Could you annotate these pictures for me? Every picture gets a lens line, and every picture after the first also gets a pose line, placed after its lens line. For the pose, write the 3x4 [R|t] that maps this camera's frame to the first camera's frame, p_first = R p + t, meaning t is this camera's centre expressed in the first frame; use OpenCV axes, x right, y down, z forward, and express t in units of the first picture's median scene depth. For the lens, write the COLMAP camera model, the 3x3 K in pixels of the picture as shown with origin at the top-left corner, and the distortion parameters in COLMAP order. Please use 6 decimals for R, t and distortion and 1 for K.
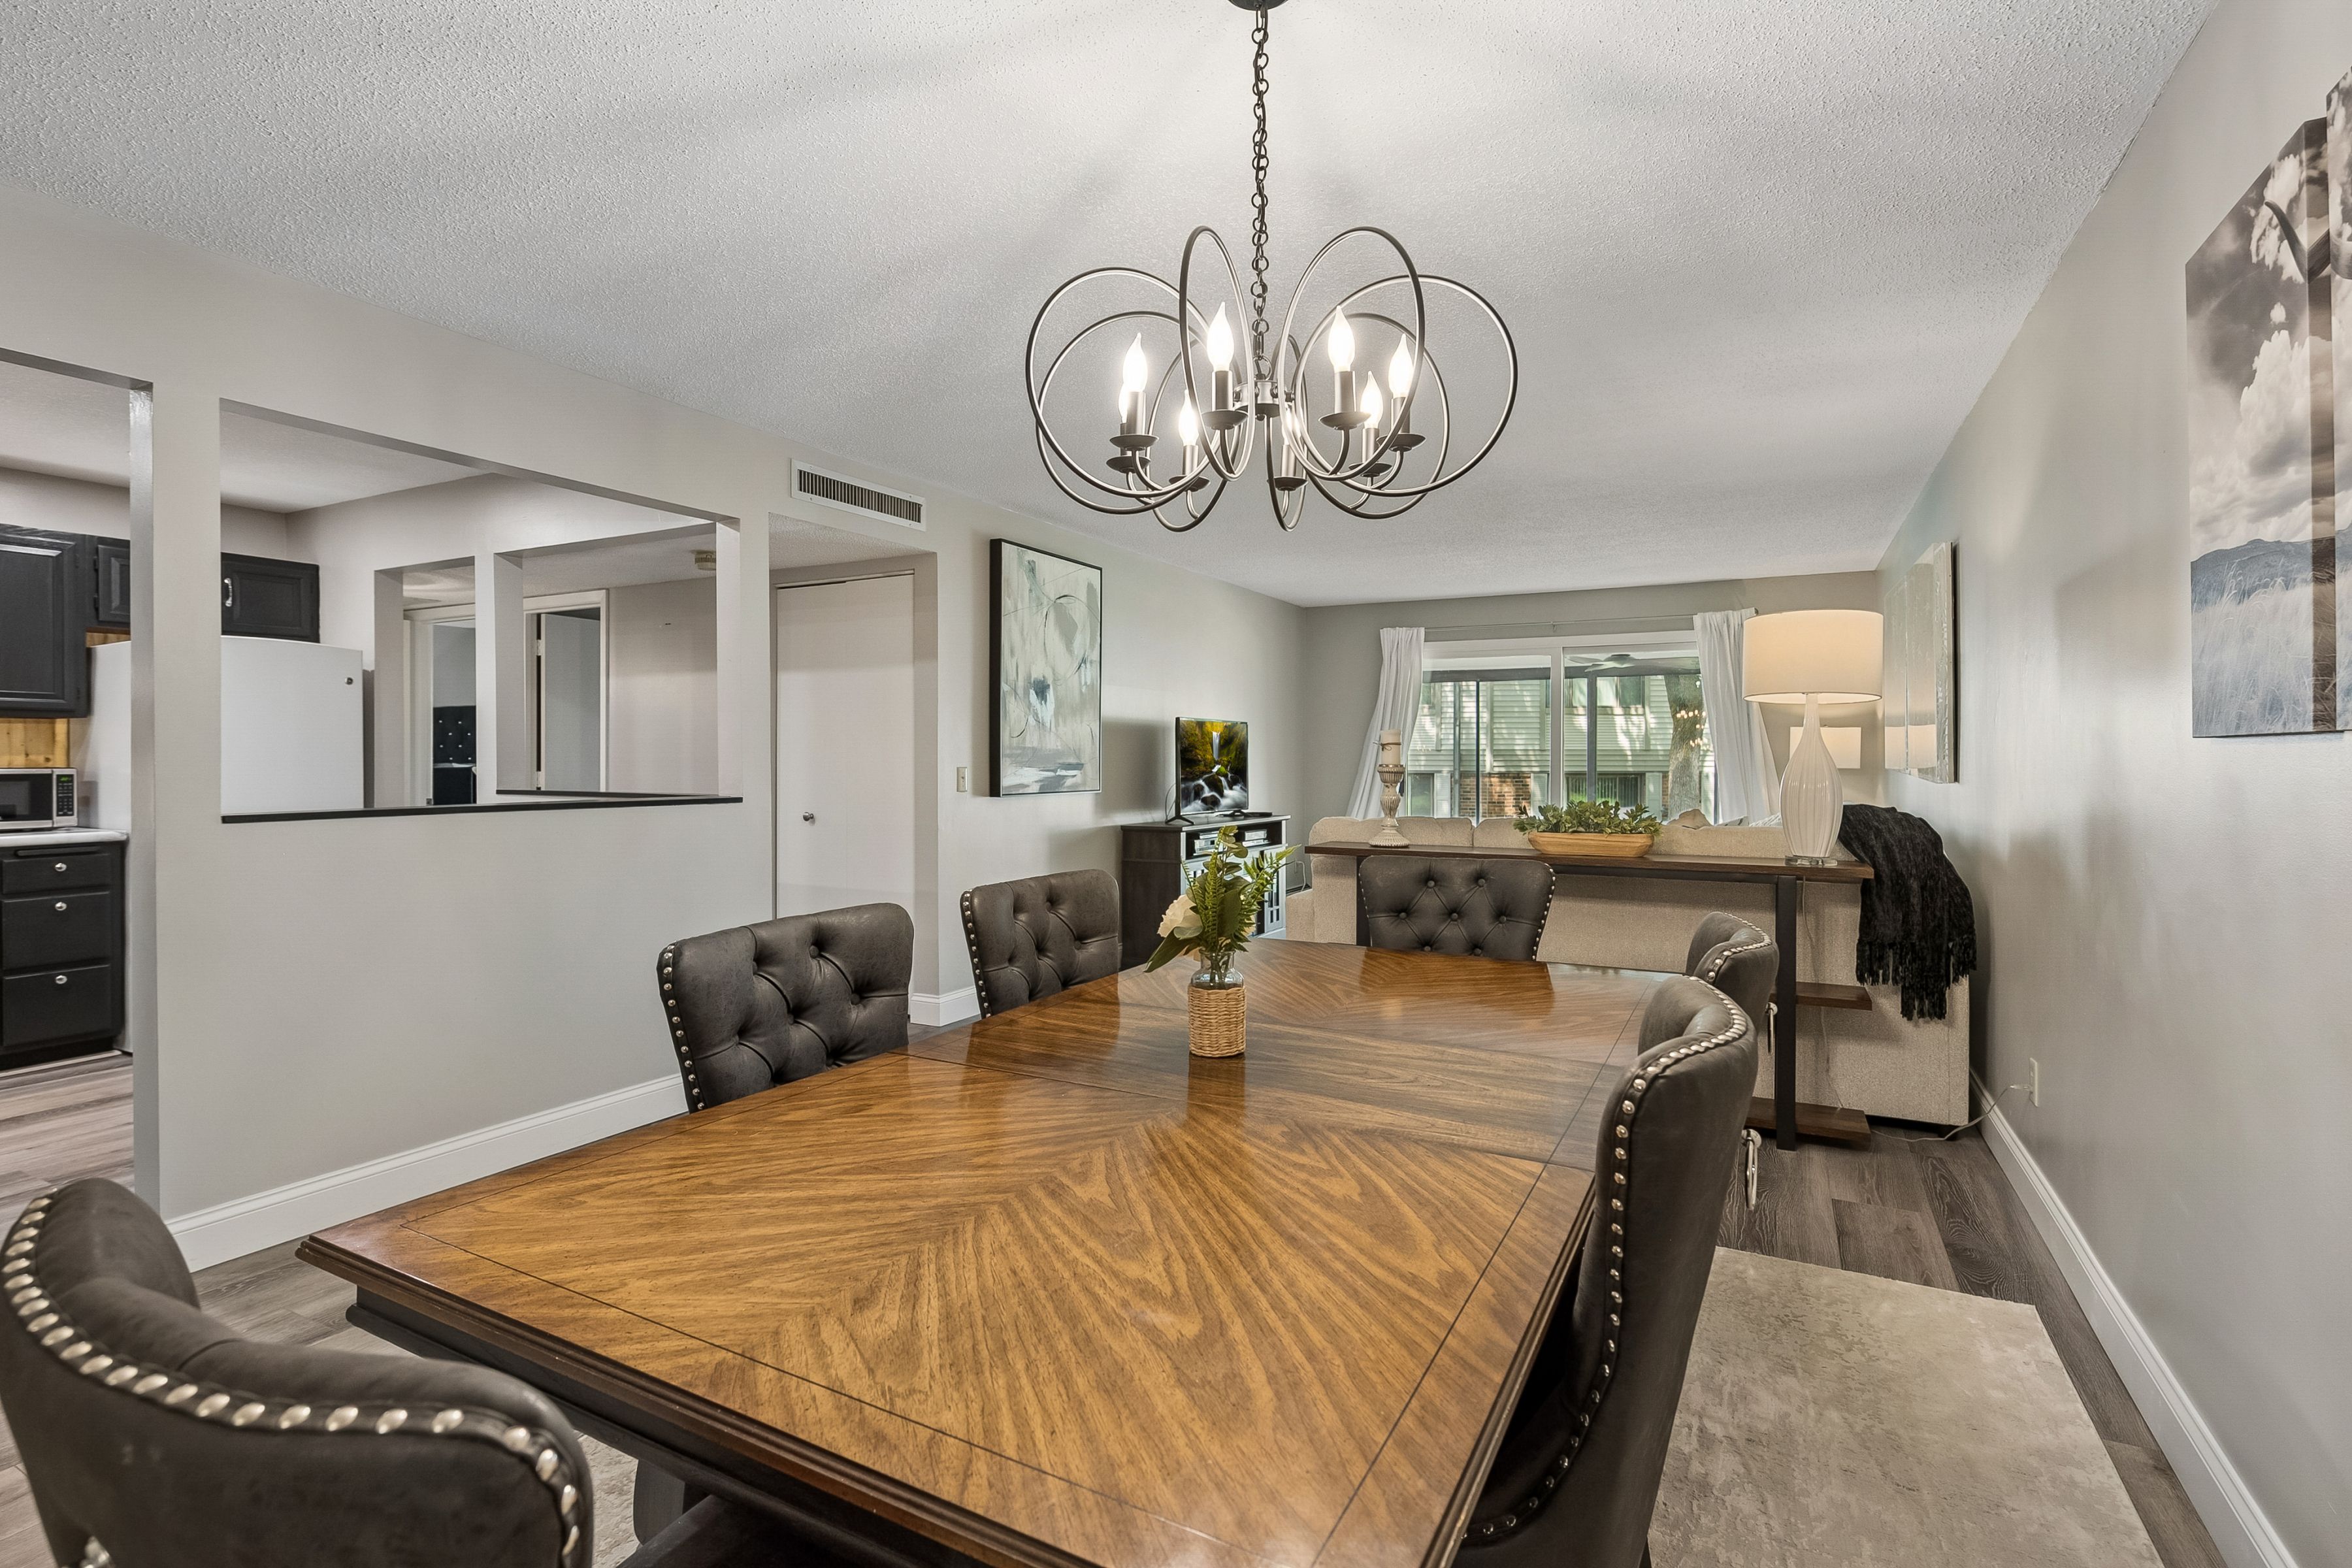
lens RADIAL K [[1106.9, 0, 1163.7], [0, 1106.9, 758.2], [0, 0, 1]] dist [0.000547, -0.000220]
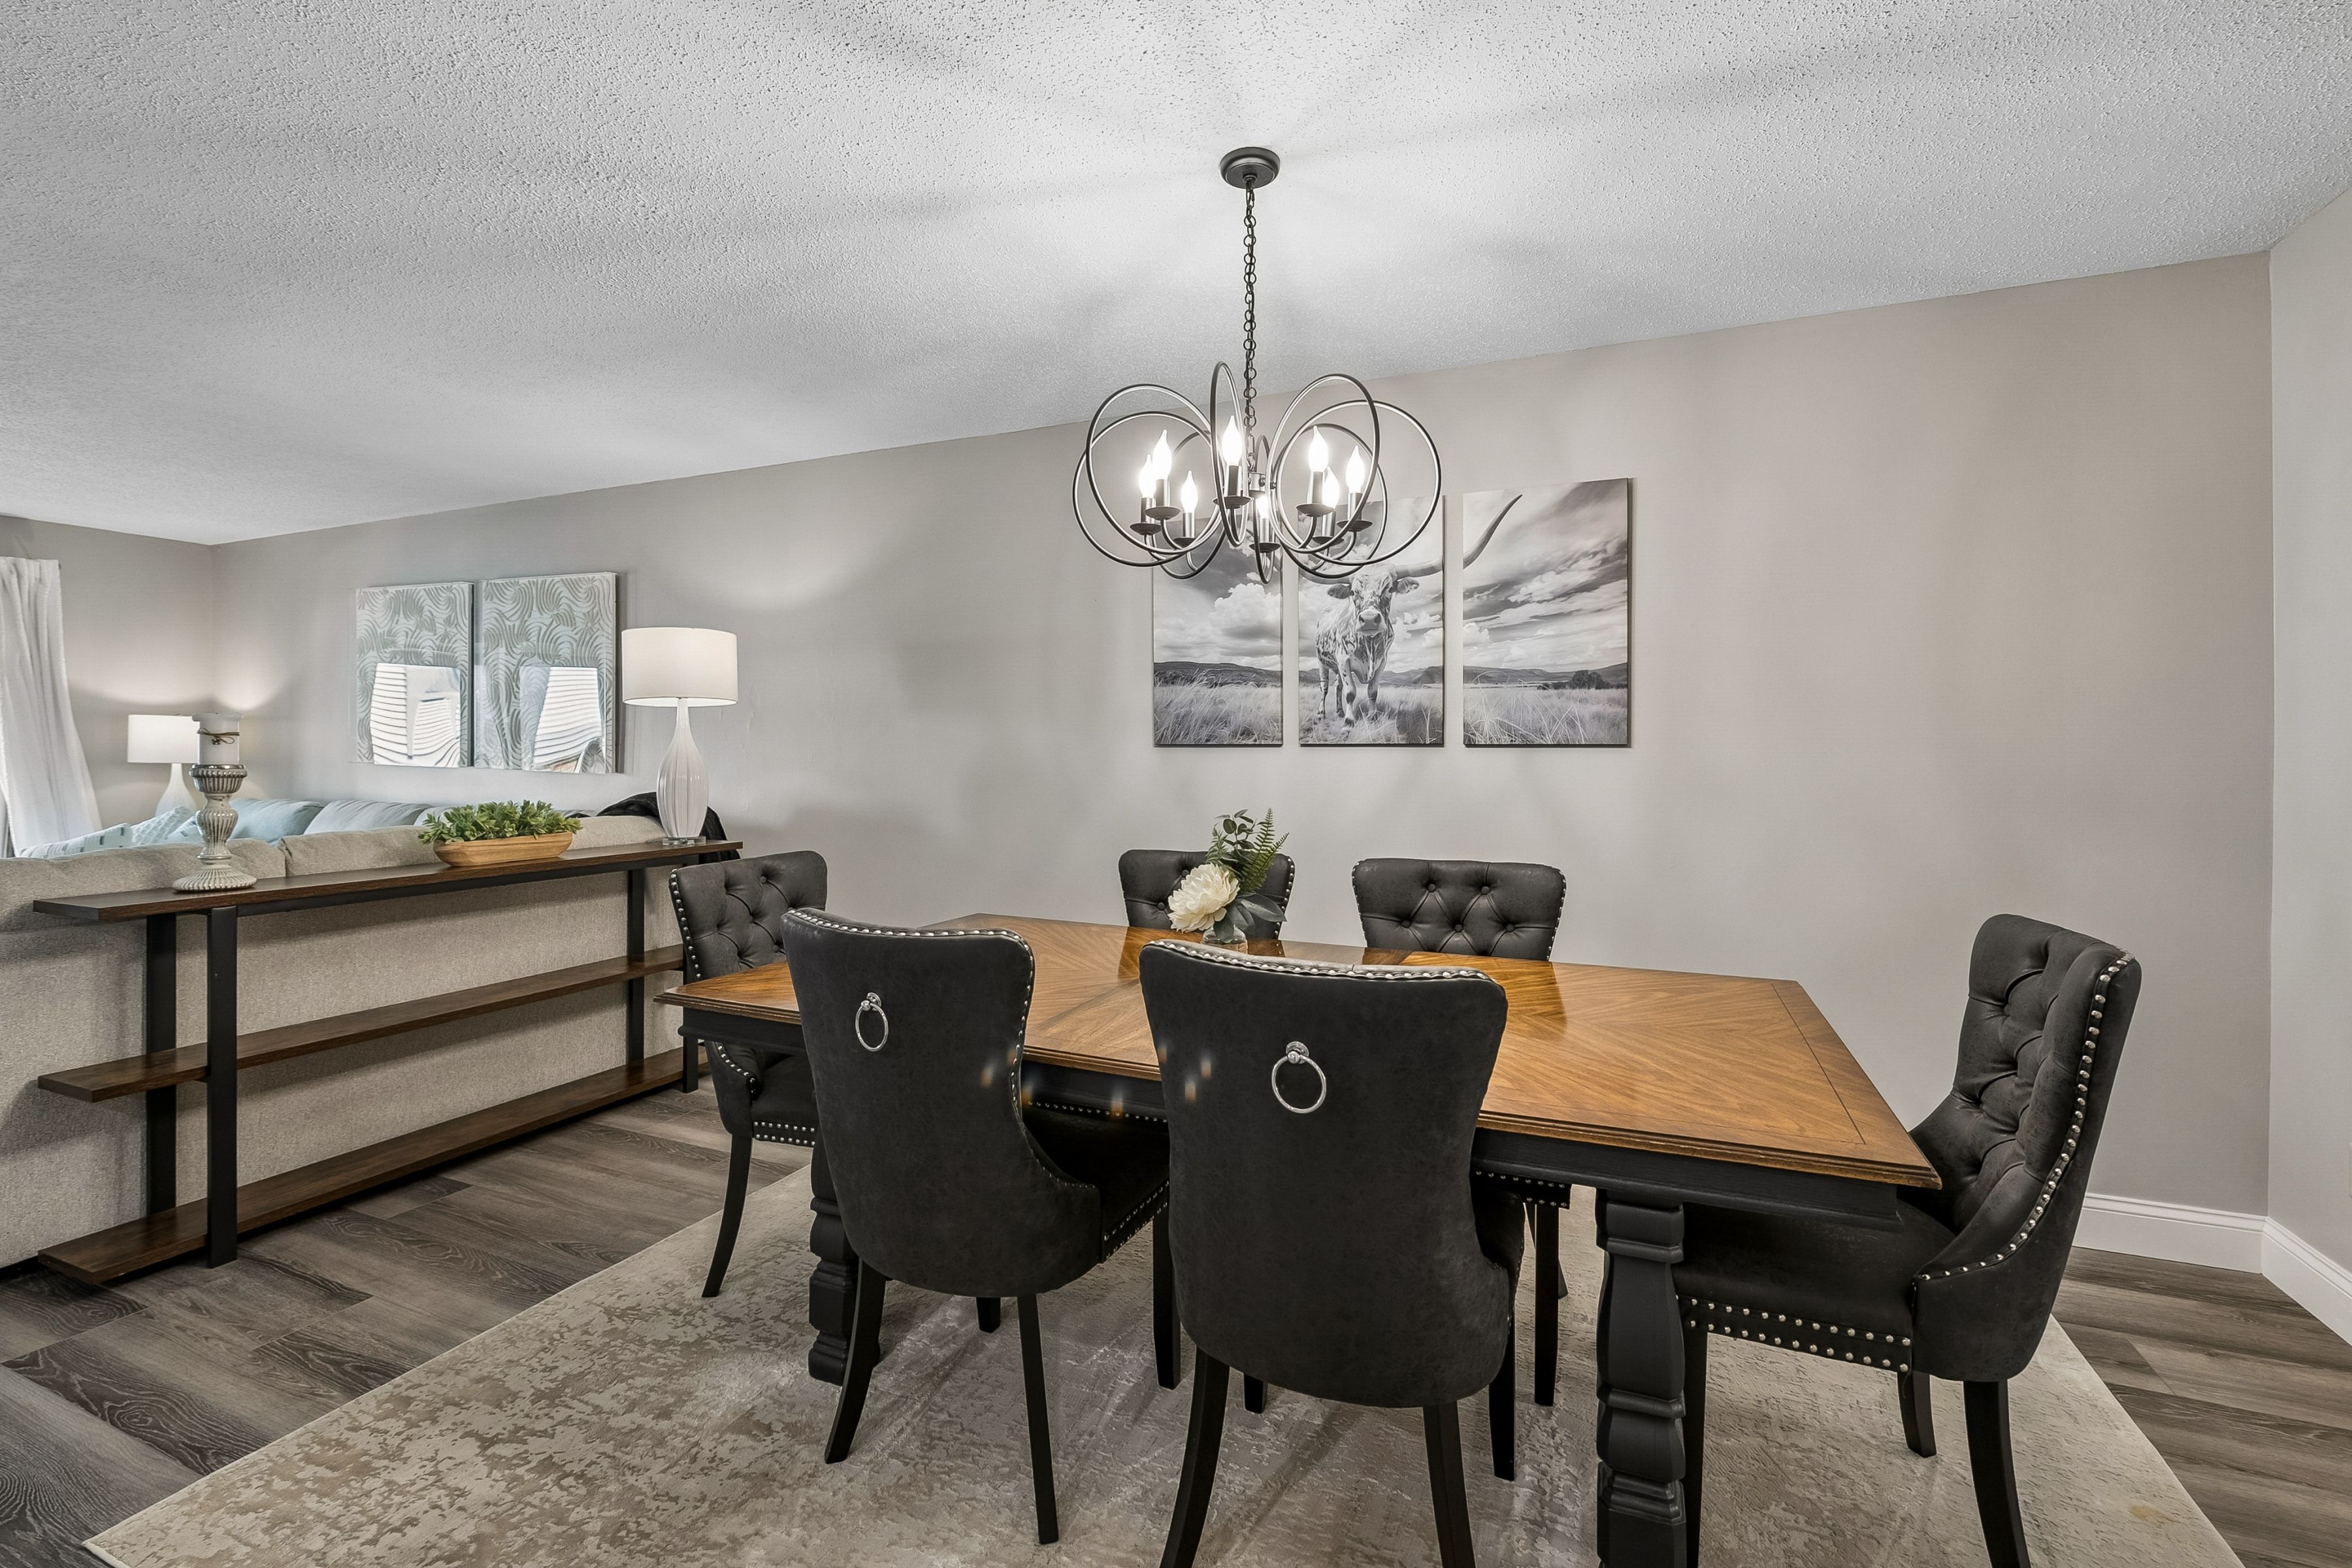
lens RADIAL K [[1019.1, 0, 1181.0], [0, 1019.1, 748.9], [0, 0, 1]] dist [0.002018, -0.005430]
pose [[-0.095180, -0.000953, 0.995460, -0.311302], [0.000746, 0.999999, 0.001029, -0.002848], [-0.995460, 0.000840, -0.095180, 0.333114]]
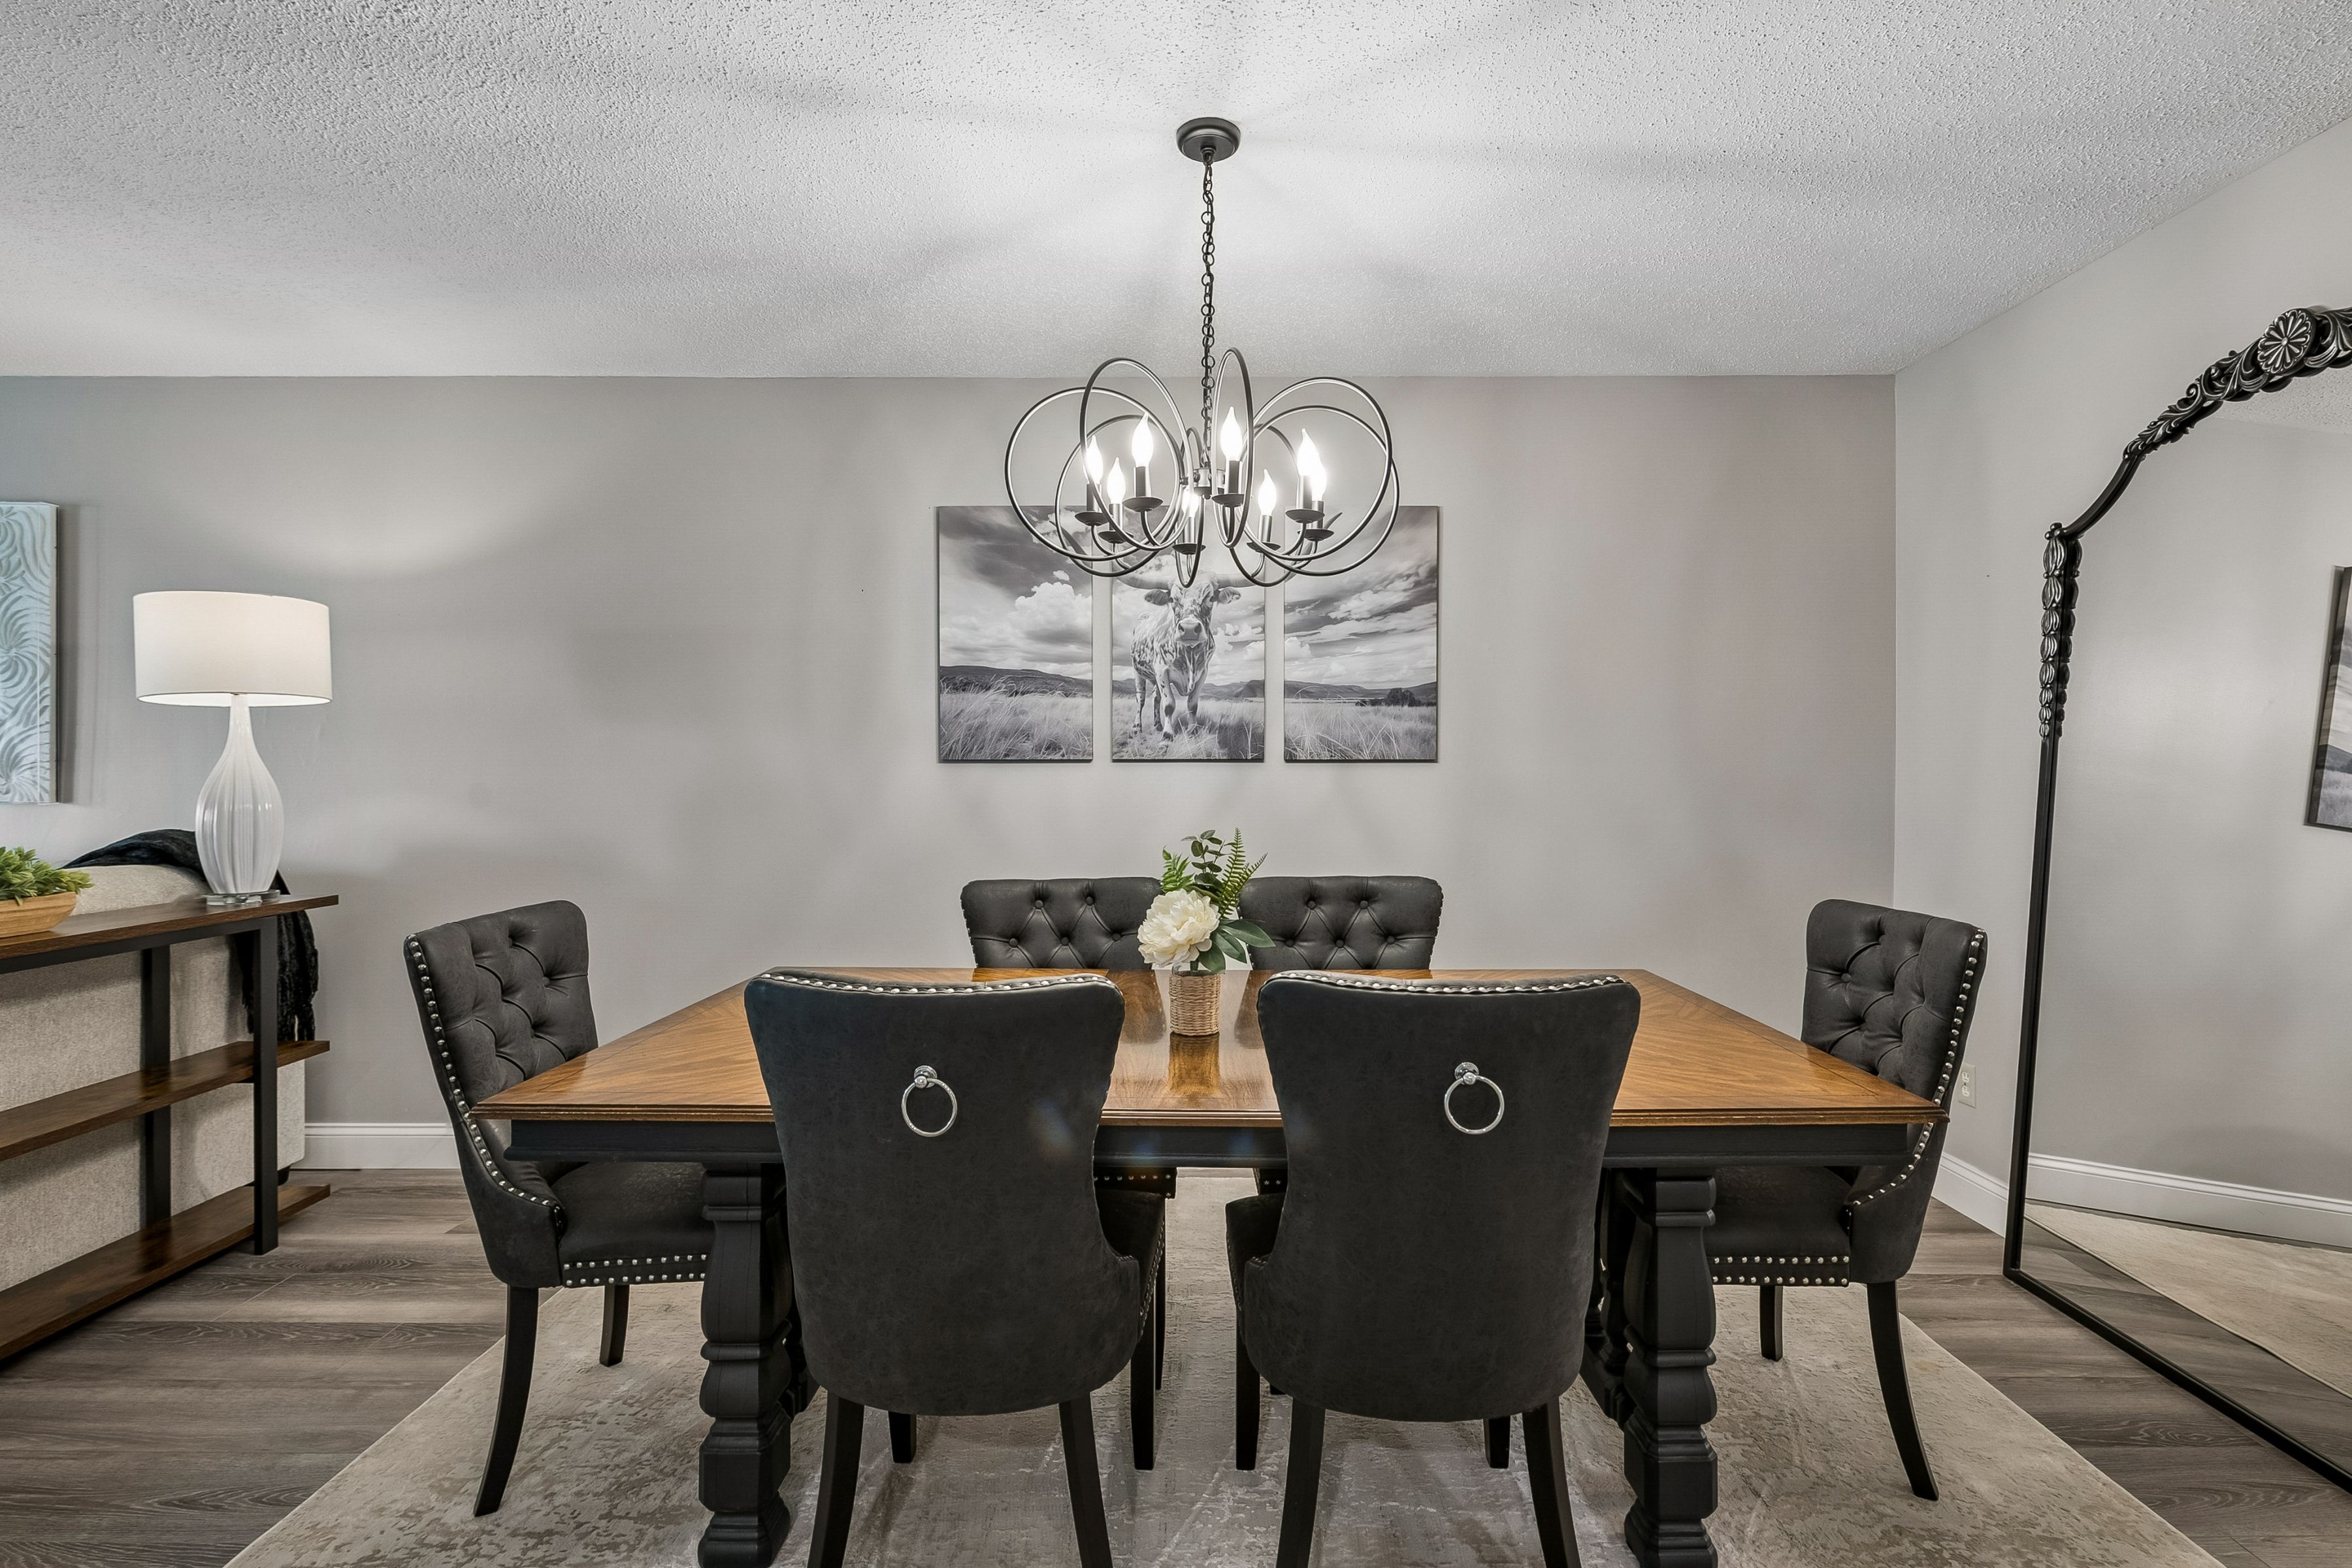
lens RADIAL K [[1099.7, 0, 1202.2], [0, 1099.7, 769.1], [0, 0, 1]] dist [0.000198, -0.001671]
pose [[-0.483471, -0.004448, 0.875349, -0.273476], [0.002336, 0.999977, 0.006371, -0.003410], [-0.875357, 0.005125, -0.483450, 0.444408]]
